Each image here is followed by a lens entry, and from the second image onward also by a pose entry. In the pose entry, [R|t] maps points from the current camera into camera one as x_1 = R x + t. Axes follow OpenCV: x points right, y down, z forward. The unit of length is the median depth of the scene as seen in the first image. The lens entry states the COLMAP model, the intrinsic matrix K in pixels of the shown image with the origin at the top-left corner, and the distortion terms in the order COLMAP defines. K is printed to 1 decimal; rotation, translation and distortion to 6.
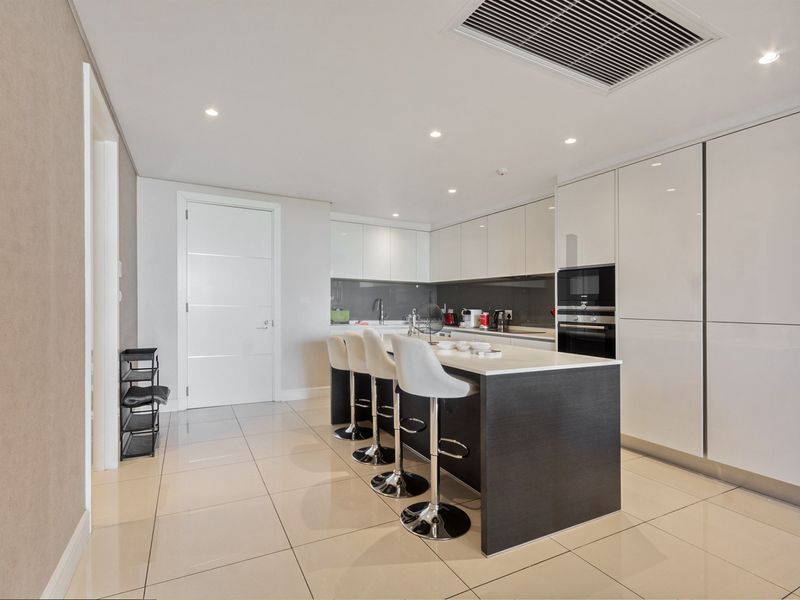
lens RADIAL K [[398.6, 0, 399.9], [0, 398.6, 303.6], [0, 0, 1]] dist [0.002261, -0.000458]
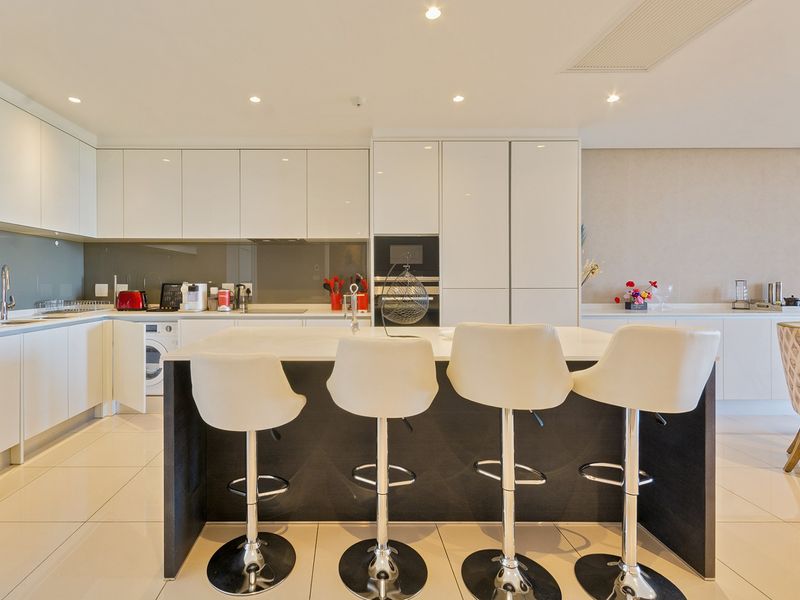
lens RADIAL K [[413.6, 0, 337.2], [0, 413.6, 271.2], [0, 0, 1]] dist [-0.032307, -0.000368]
pose [[0.475436, 0.001315, 0.879749, -0.442950], [0.003504, 0.999988, -0.003389, -0.003730], [-0.879743, 0.004694, 0.475426, 0.653485]]
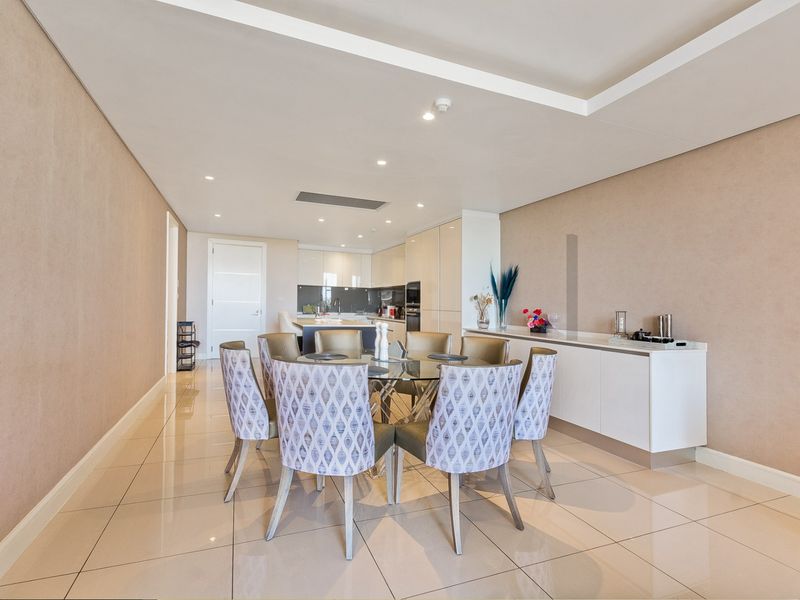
lens RADIAL K [[424.7, 0, 425.0], [0, 424.7, 299.4], [0, 0, 1]] dist [0.001076, 0.000127]
pose [[0.996805, 0.008960, -0.079367, 0.645640], [-0.009765, 0.999905, -0.009751, 0.006896], [0.079272, 0.010495, 0.996798, -0.940710]]
